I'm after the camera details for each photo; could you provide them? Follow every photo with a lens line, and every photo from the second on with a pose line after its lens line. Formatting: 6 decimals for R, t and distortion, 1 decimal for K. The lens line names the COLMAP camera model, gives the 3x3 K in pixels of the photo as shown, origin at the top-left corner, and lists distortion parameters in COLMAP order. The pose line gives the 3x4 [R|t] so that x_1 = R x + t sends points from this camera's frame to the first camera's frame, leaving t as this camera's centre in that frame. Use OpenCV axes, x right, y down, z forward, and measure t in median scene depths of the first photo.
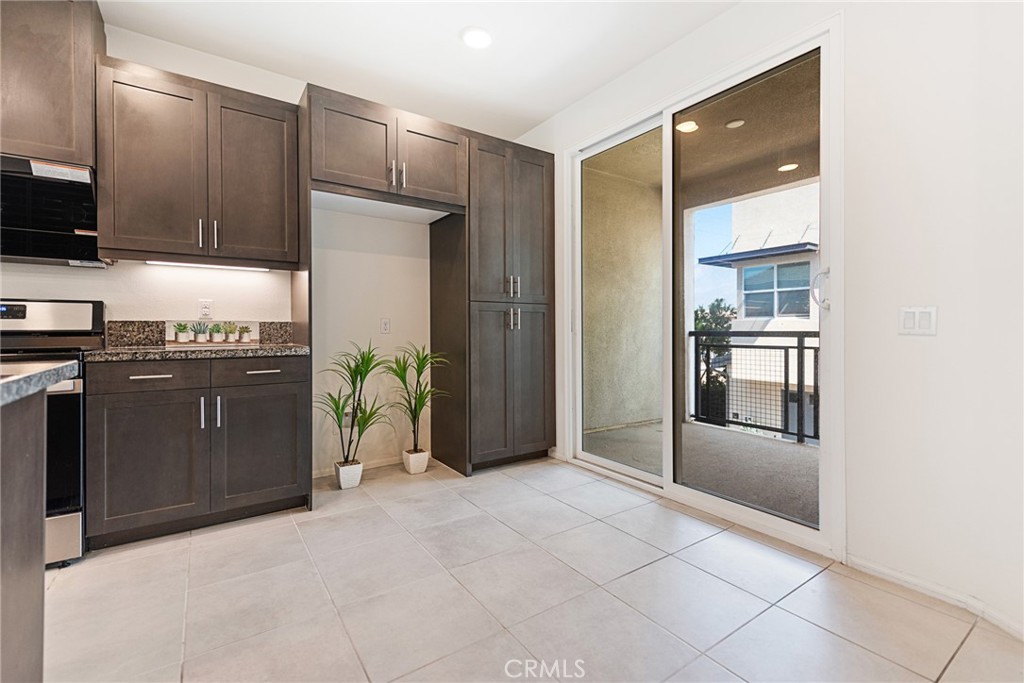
lens RADIAL K [[455.1, 0, 524.0], [0, 455.1, 334.7], [0, 0, 1]] dist [0.013569, -0.001170]
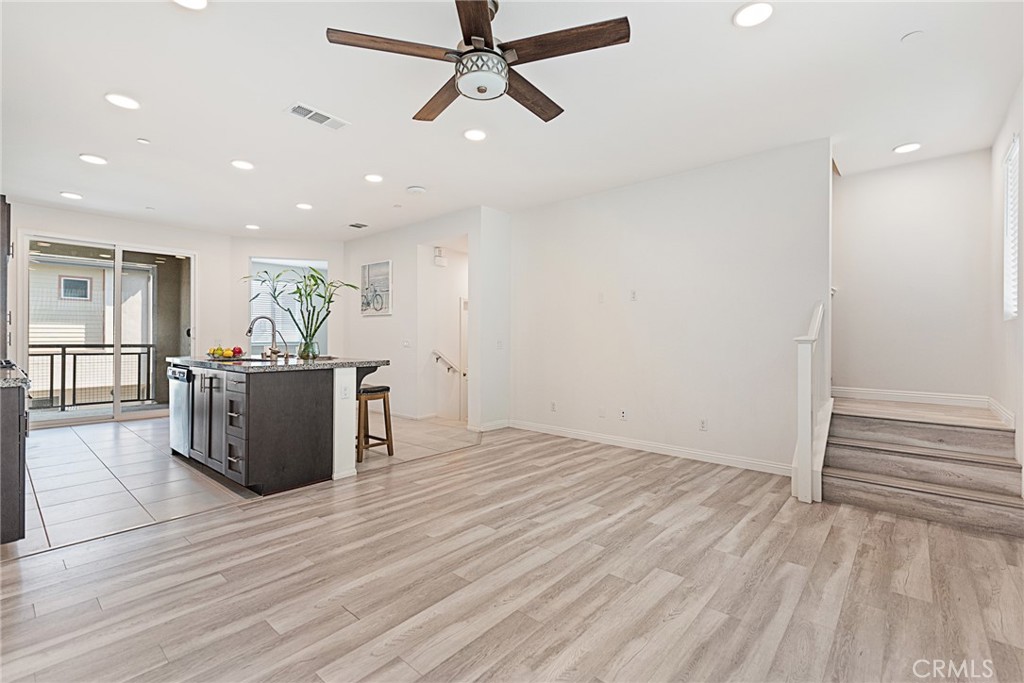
lens RADIAL K [[455.1, 0, 512.8], [0, 455.1, 336.6], [0, 0, 1]] dist [0.013569, -0.001170]
pose [[-0.234105, 0.004354, 0.972202, -2.485720], [0.003530, 0.999987, -0.003629, -0.042326], [-0.972205, 0.002582, -0.234118, -0.362021]]
